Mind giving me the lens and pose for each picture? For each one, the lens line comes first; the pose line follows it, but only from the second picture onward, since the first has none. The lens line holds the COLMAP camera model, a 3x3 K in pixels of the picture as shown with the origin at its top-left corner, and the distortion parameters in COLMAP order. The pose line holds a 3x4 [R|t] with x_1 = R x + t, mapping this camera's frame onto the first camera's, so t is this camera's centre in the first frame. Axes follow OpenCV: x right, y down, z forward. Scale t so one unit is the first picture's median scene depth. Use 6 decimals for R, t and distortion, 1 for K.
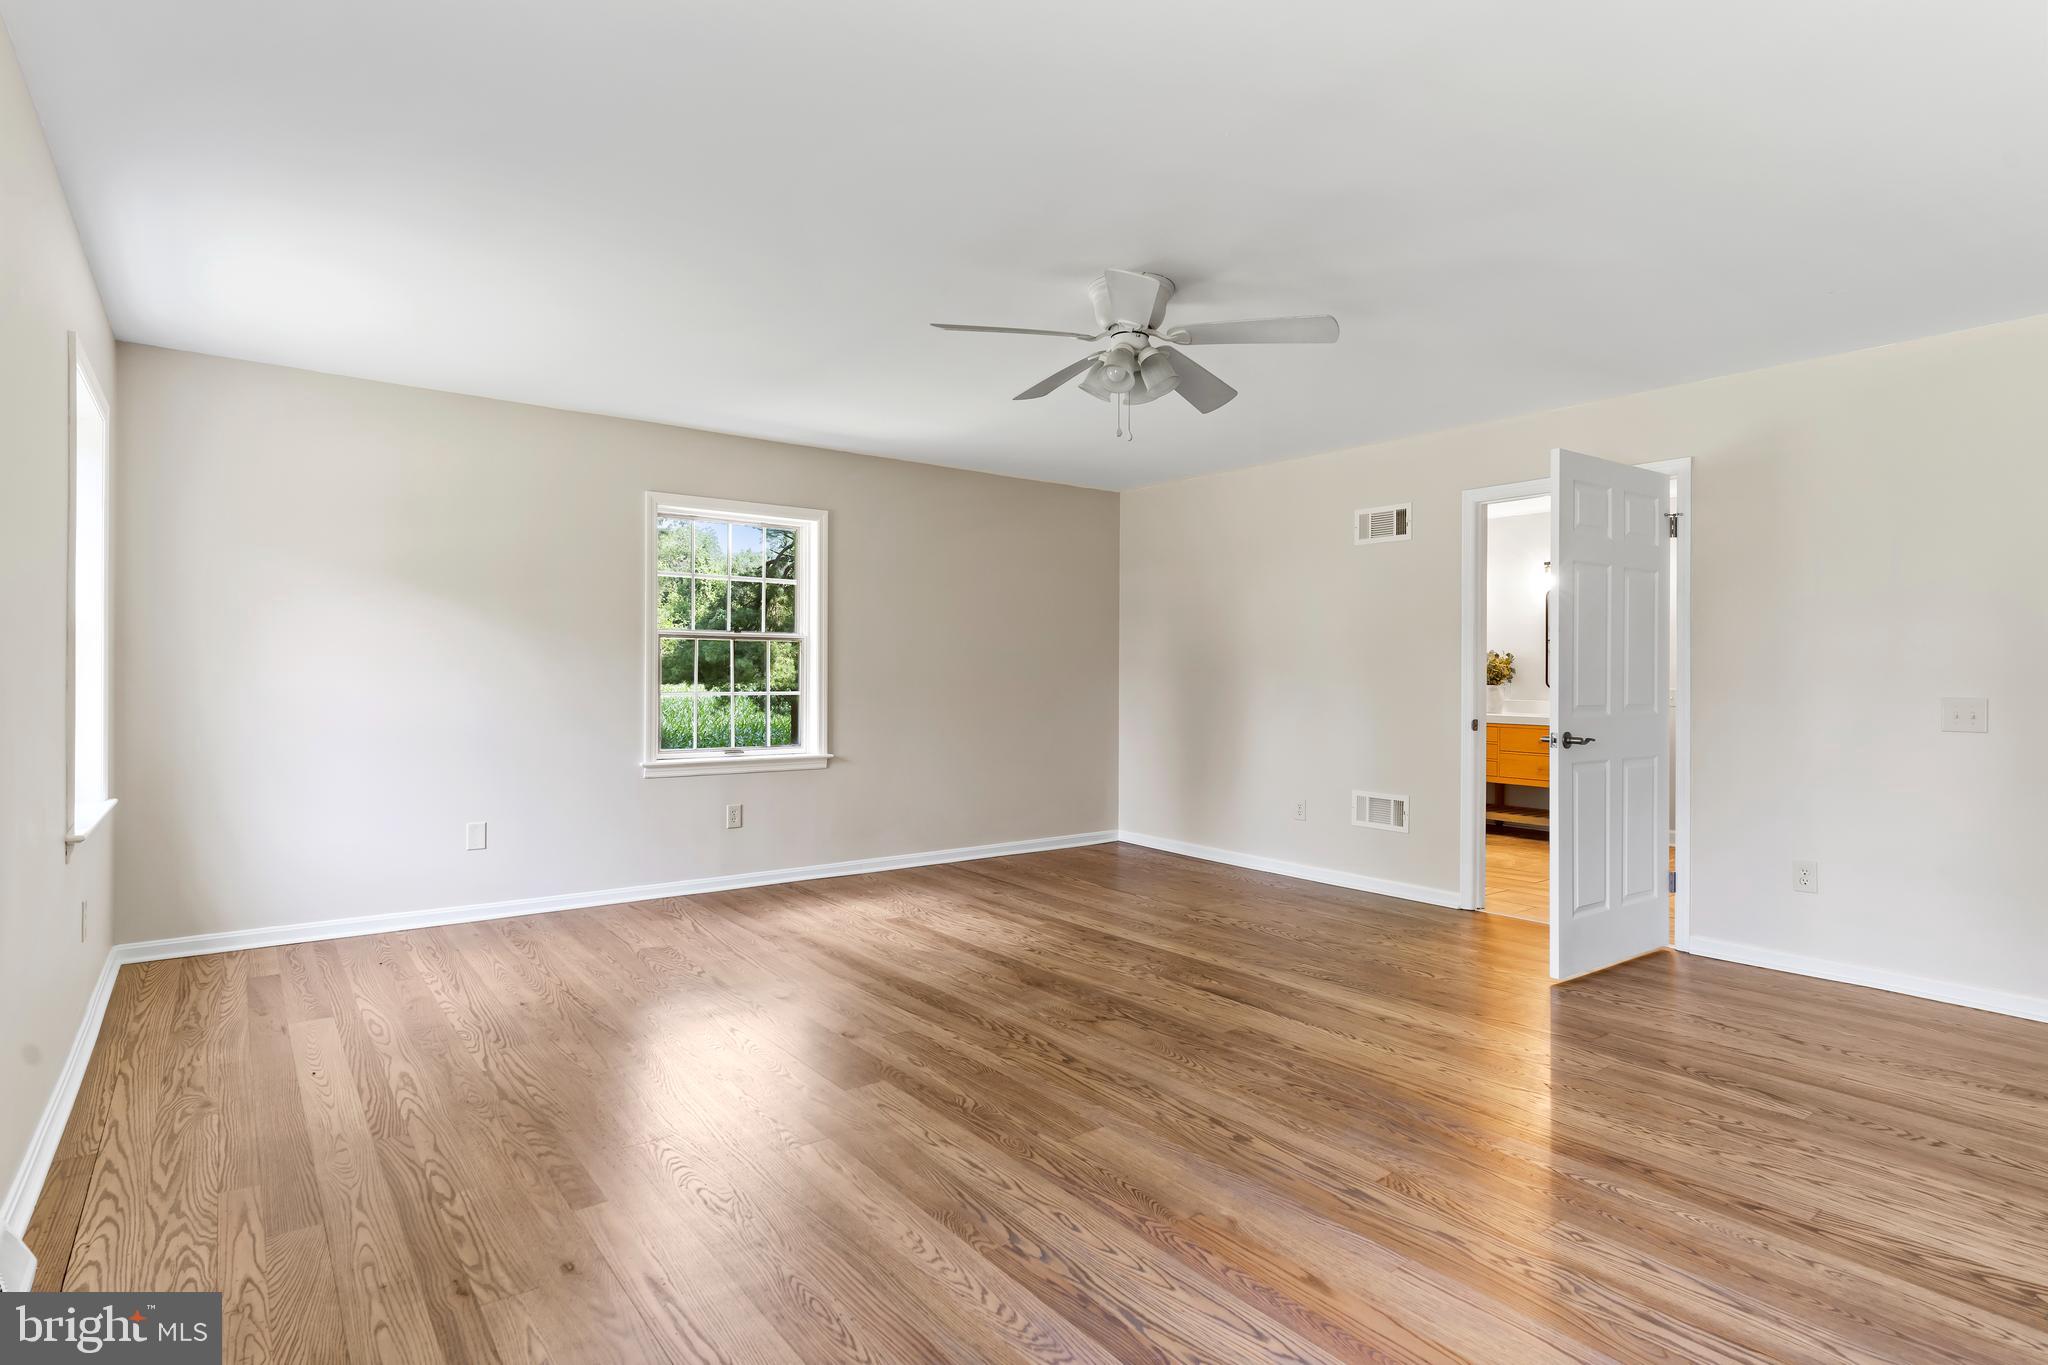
lens RADIAL K [[1052.7, 0, 1024.0], [0, 1052.7, 682.5], [0, 0, 1]] dist [-0.002900, 0.000153]
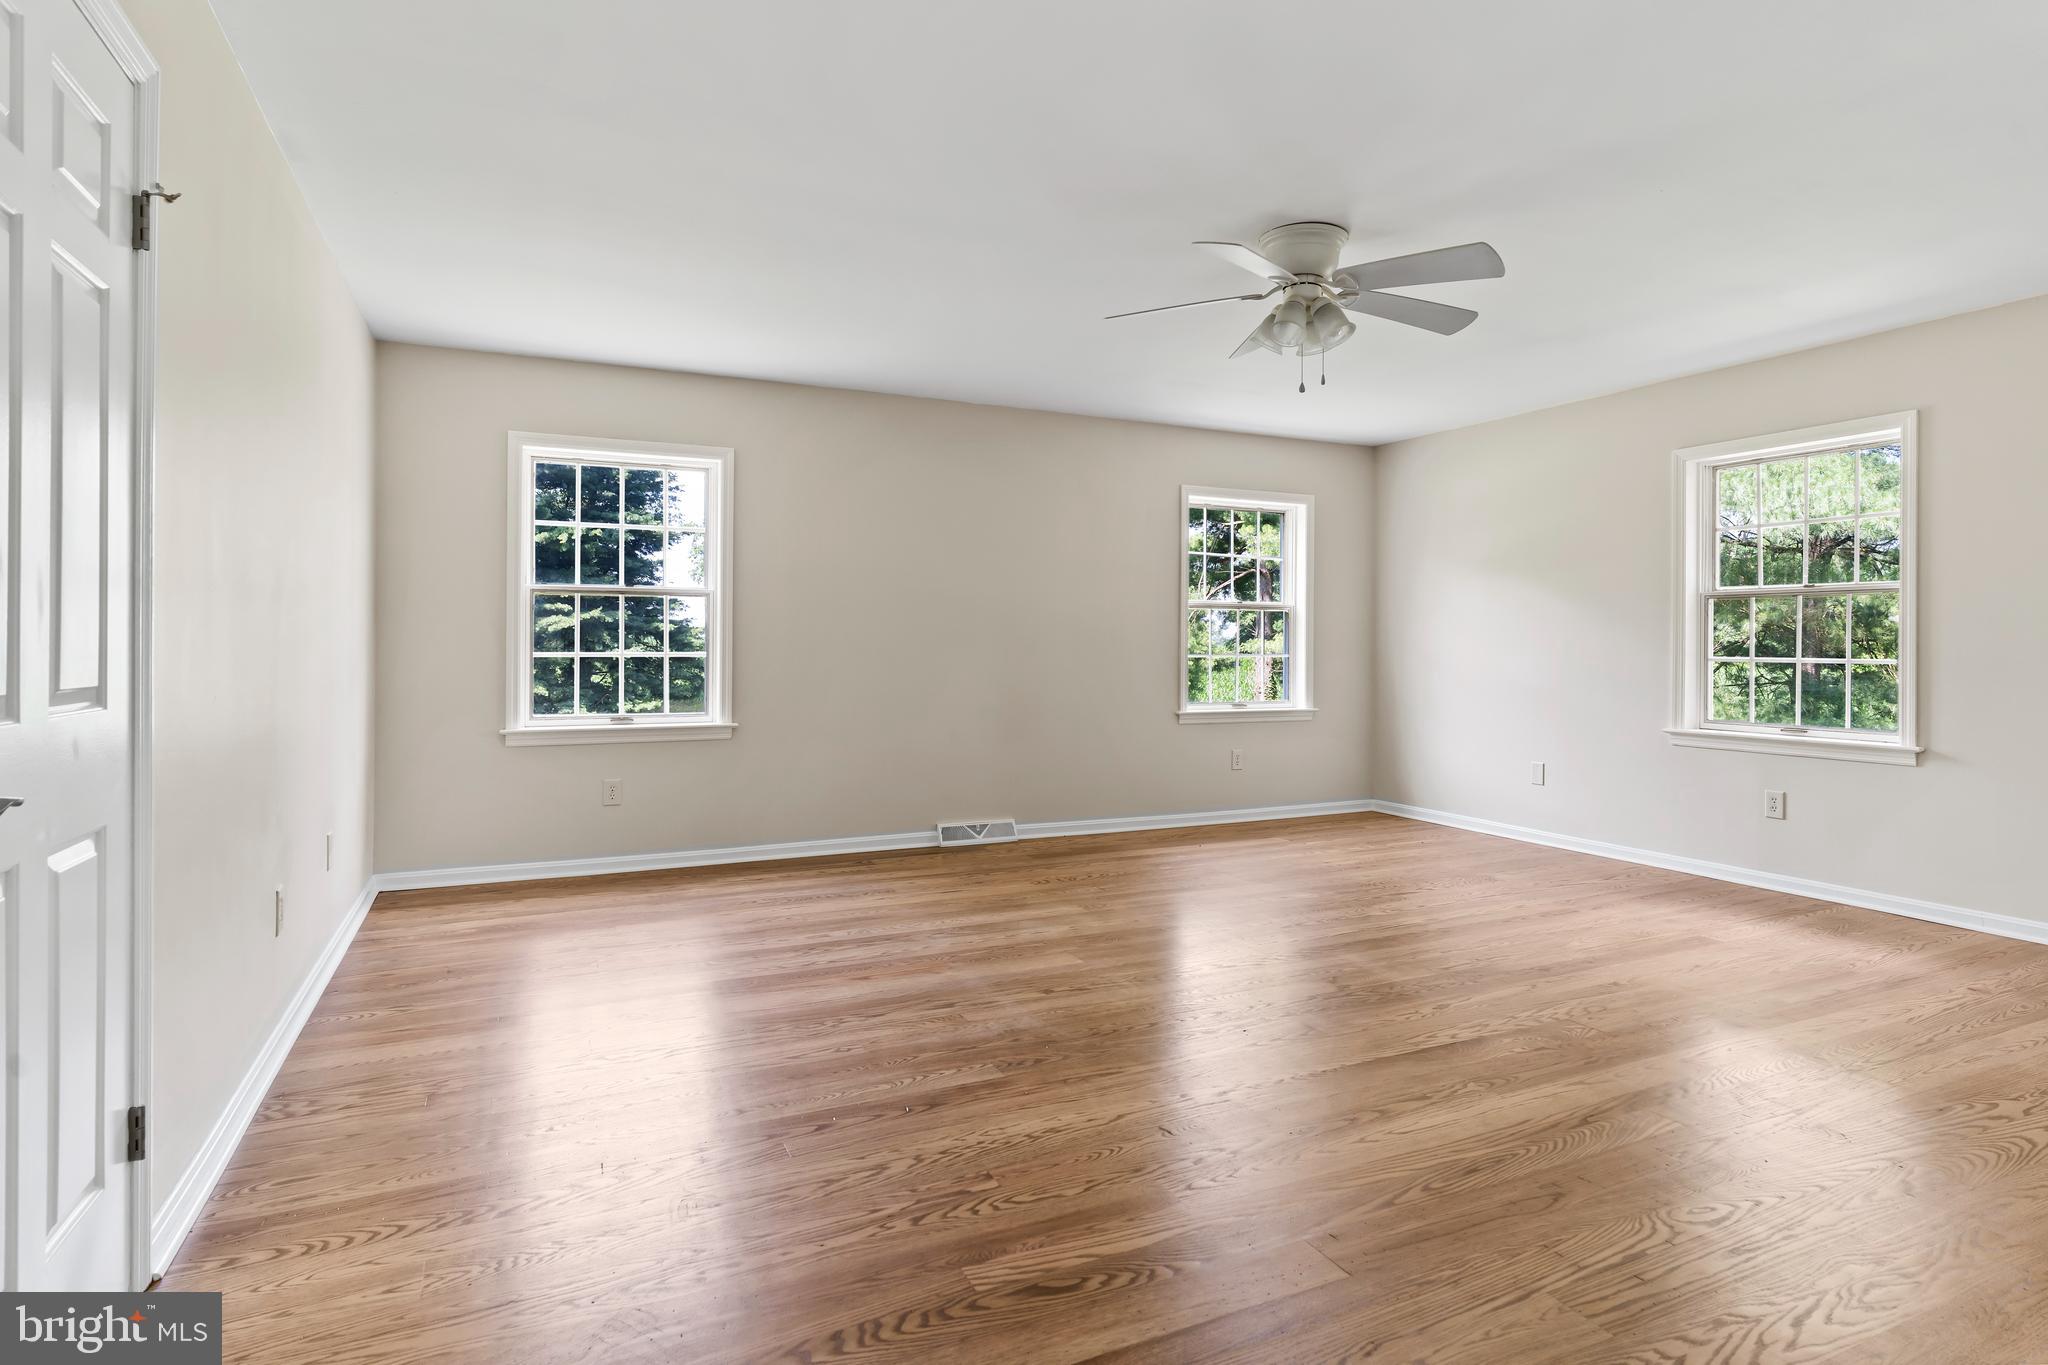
lens RADIAL K [[1065.6, 0, 1016.0], [0, 1065.6, 648.3], [0, 0, 1]] dist [0.002766, 0.000600]
pose [[-0.226506, -0.006457, -0.973988, 1.395859], [-0.008600, 0.999952, -0.004629, 0.019837], [0.973972, 0.007328, -0.226551, 1.179080]]
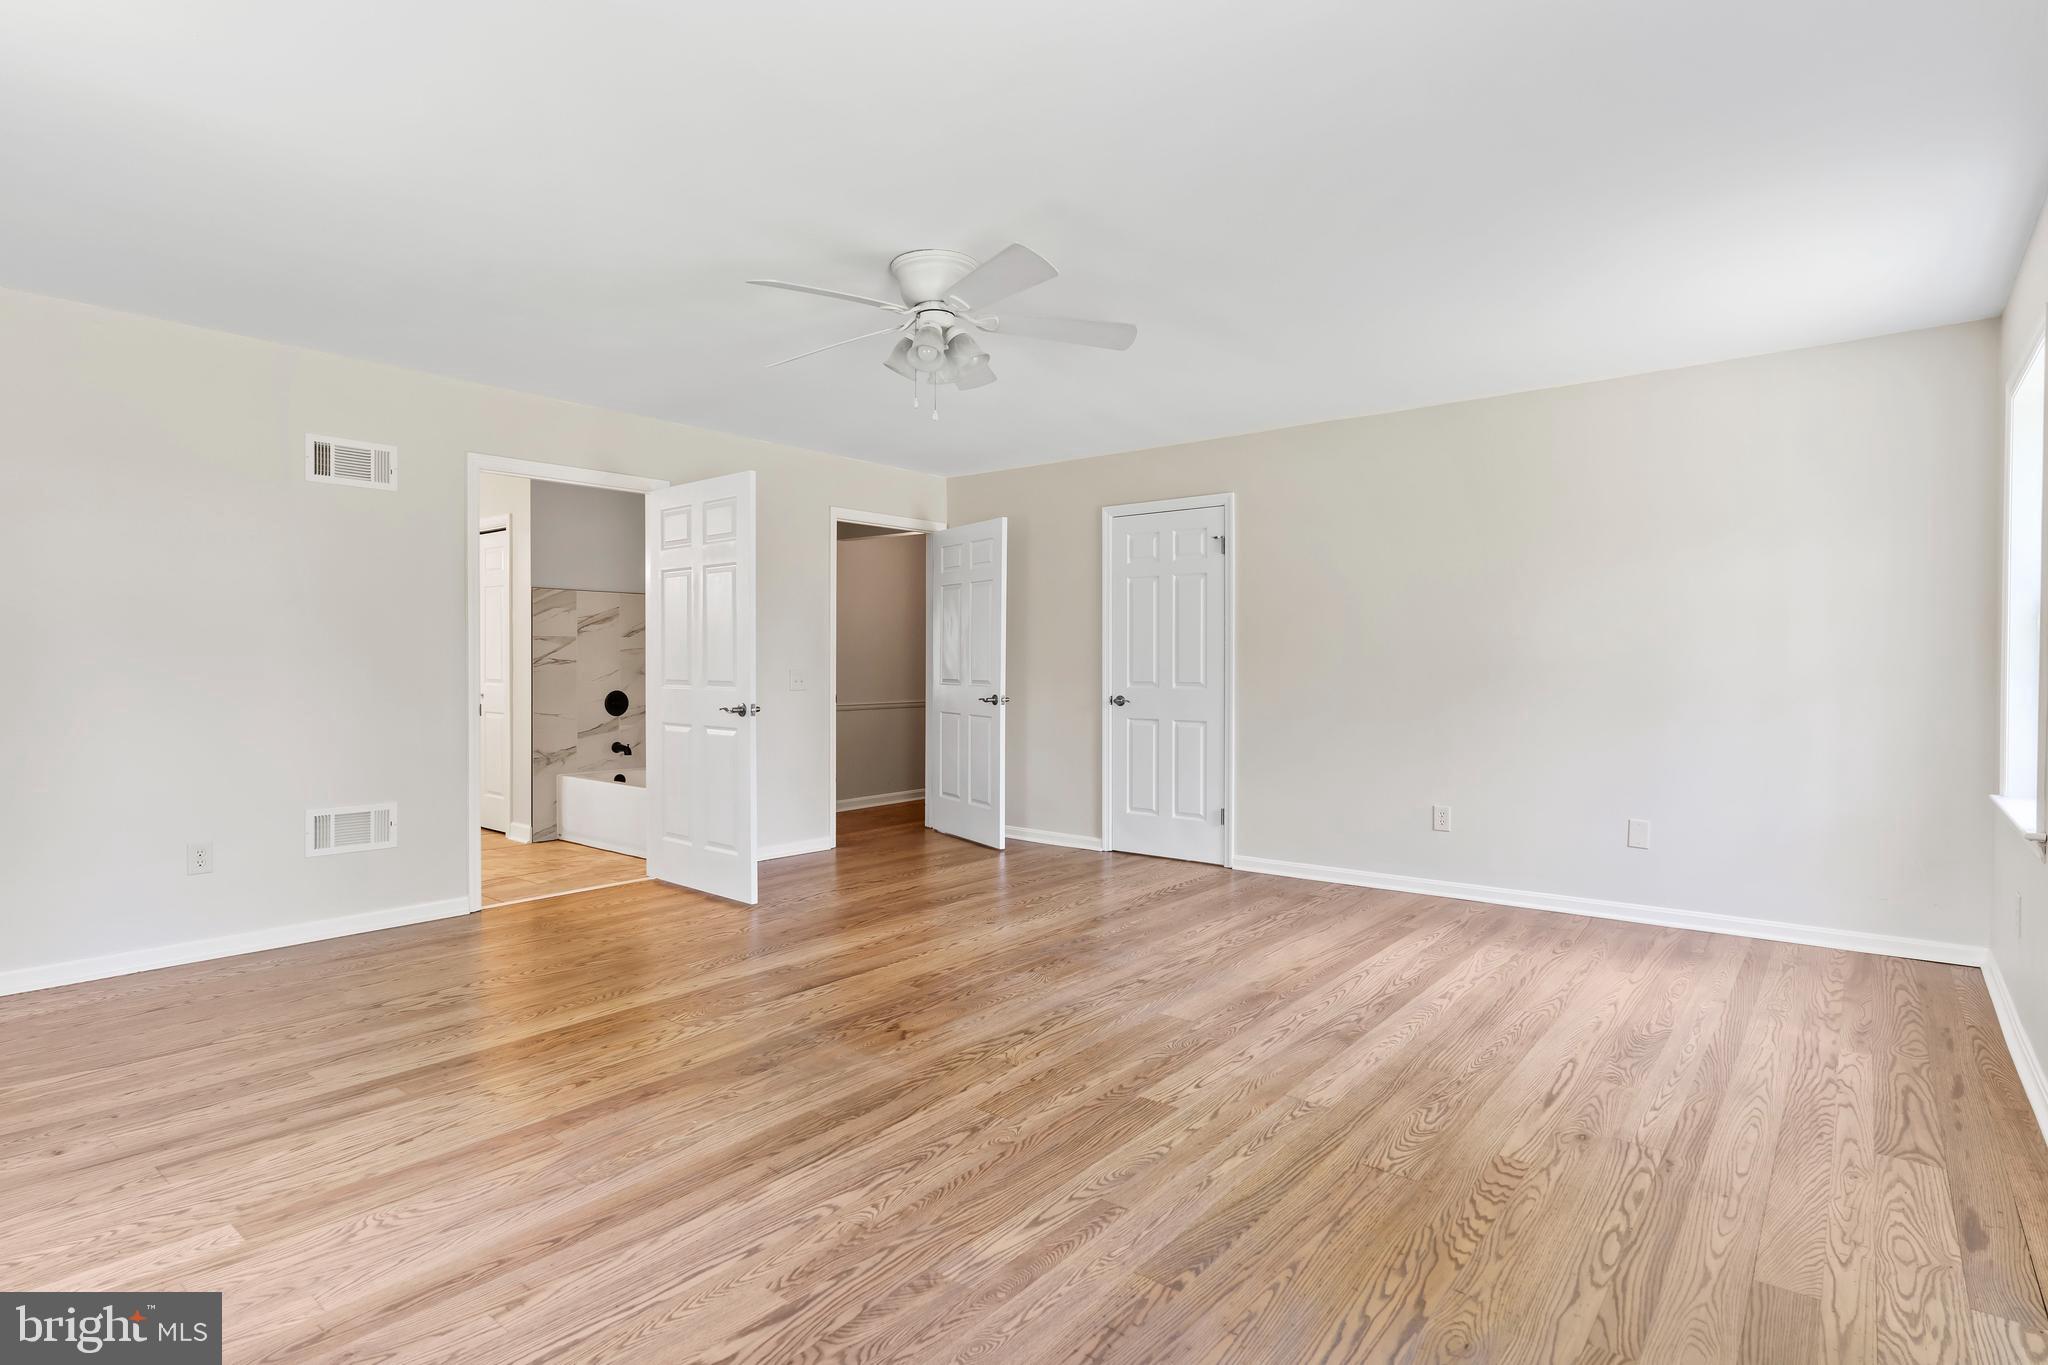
lens RADIAL K [[1028.9, 0, 1024.0], [0, 1028.9, 682.5], [0, 0, 1]] dist [0.002590, 0.001513]
pose [[-0.233342, -0.024278, 0.972092, -1.054968], [0.000239, 0.999687, 0.025025, -0.012157], [-0.972395, 0.006071, -0.233263, 1.396672]]
